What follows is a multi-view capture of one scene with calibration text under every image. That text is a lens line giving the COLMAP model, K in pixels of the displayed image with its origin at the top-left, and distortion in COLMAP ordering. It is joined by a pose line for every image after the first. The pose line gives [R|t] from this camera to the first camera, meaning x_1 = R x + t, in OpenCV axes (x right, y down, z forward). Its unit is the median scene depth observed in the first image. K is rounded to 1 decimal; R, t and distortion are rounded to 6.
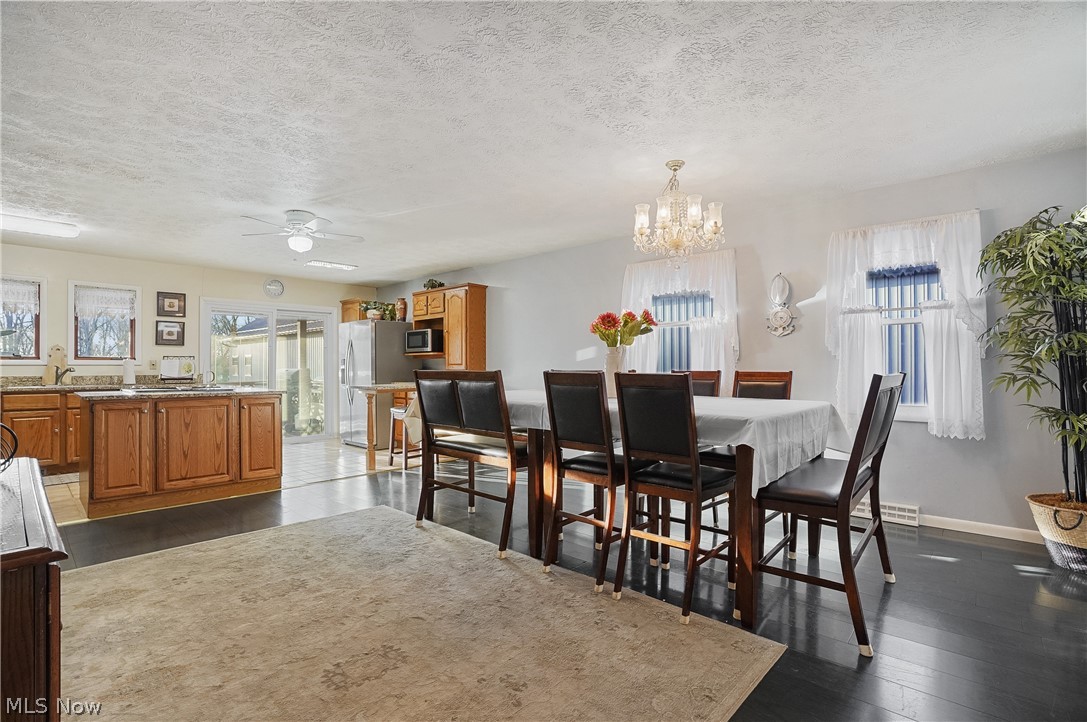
lens RADIAL K [[505.1, 0, 543.5], [0, 505.1, 361.0], [0, 0, 1]] dist [-0.071256, 0.028850]
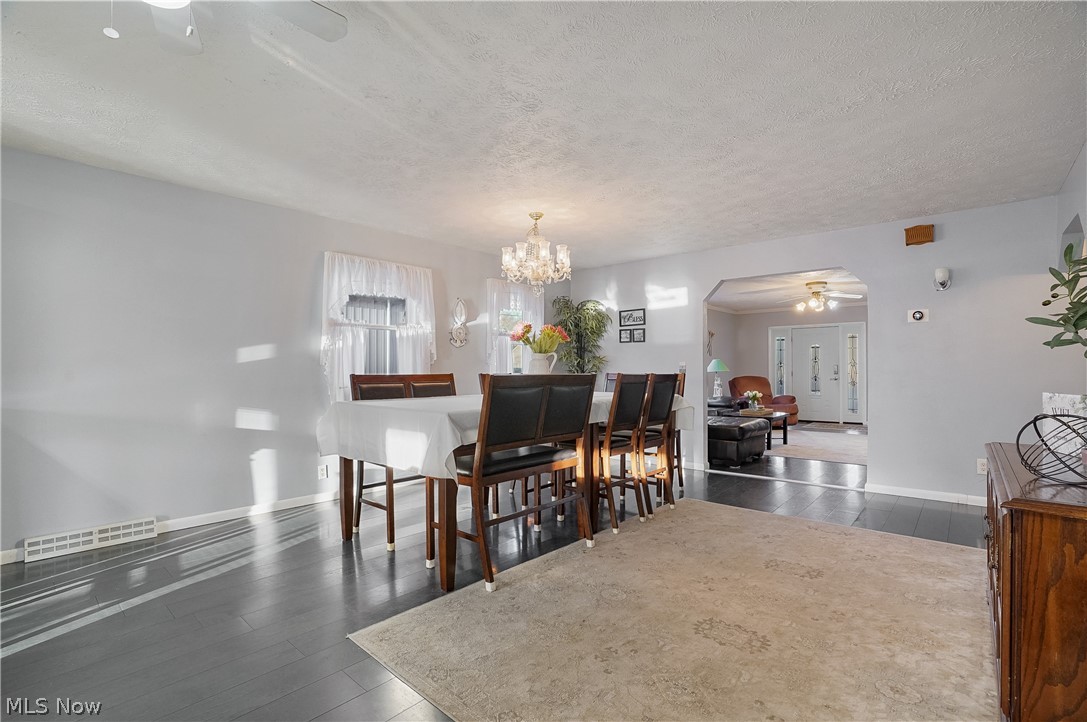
lens RADIAL K [[505.1, 0, 543.5], [0, 505.1, 361.0], [0, 0, 1]] dist [-0.071256, 0.028850]
pose [[-0.015405, 0.021230, 0.999656, -0.991229], [-0.003714, 0.999766, -0.021290, 0.014850], [-0.999874, -0.004040, -0.015323, 0.950781]]
